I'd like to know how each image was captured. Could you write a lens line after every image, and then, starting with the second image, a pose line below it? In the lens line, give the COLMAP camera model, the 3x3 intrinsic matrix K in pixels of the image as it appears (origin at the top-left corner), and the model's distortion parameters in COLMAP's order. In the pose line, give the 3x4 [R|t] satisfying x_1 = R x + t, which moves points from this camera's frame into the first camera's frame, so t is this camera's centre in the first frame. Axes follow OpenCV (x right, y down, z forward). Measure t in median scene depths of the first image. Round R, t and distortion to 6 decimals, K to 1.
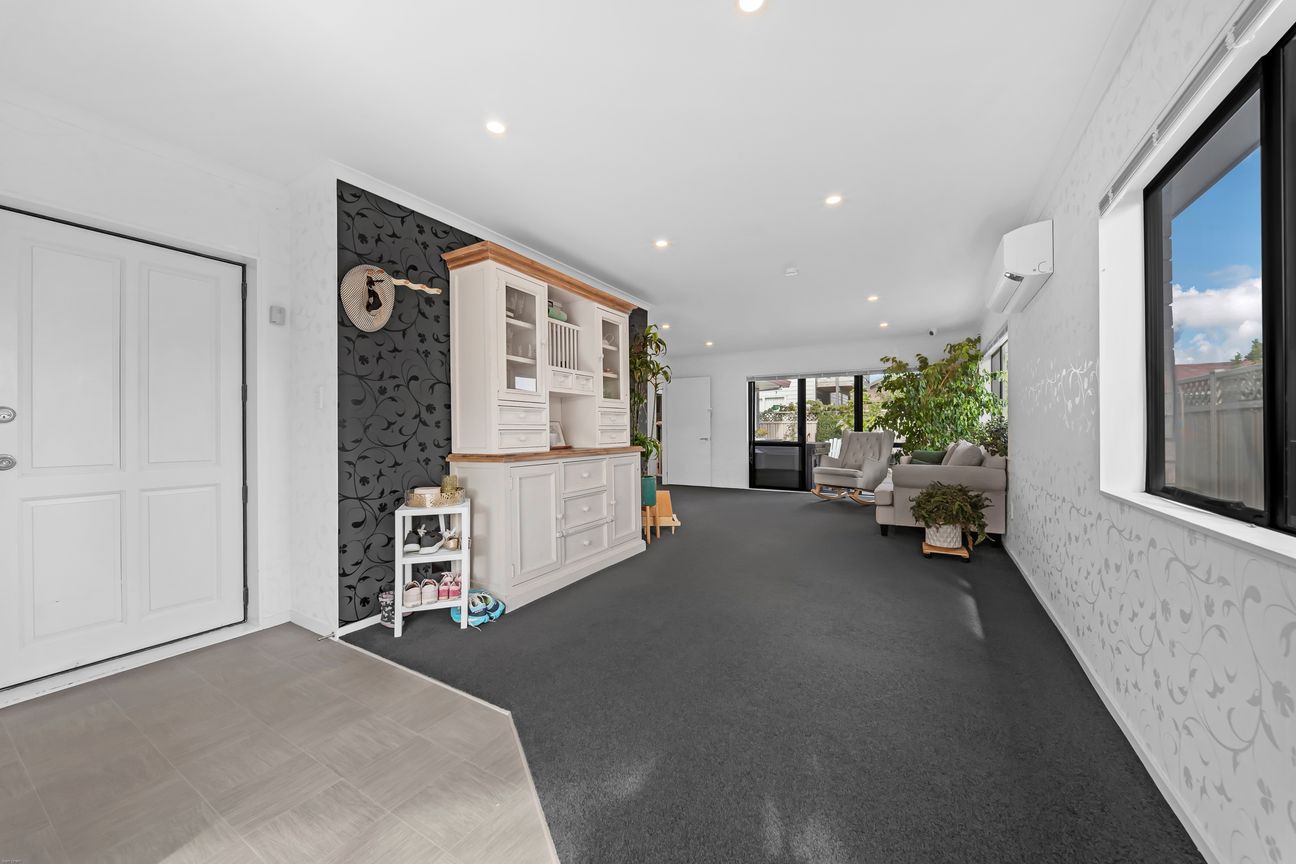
lens RADIAL K [[450.4, 0, 658.3], [0, 450.4, 432.5], [0, 0, 1]] dist [-0.021101, 0.000447]
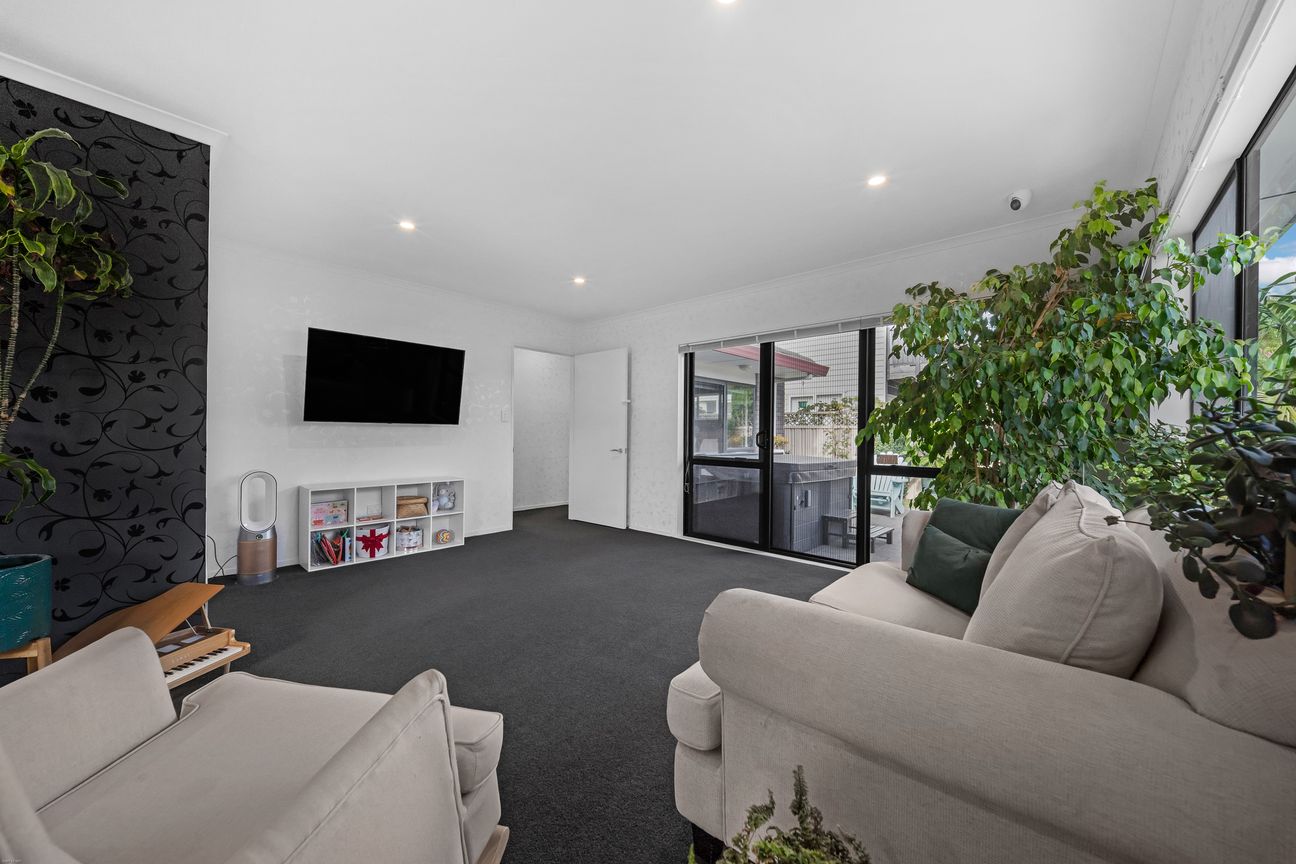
lens RADIAL K [[450.4, 0, 638.3], [0, 450.4, 431.7], [0, 0, 1]] dist [-0.021101, 0.000447]
pose [[0.957820, 0.012495, -0.287096, 0.419210], [-0.017199, 0.999756, -0.013867, -0.004874], [0.286853, 0.018220, 0.957801, 0.545098]]
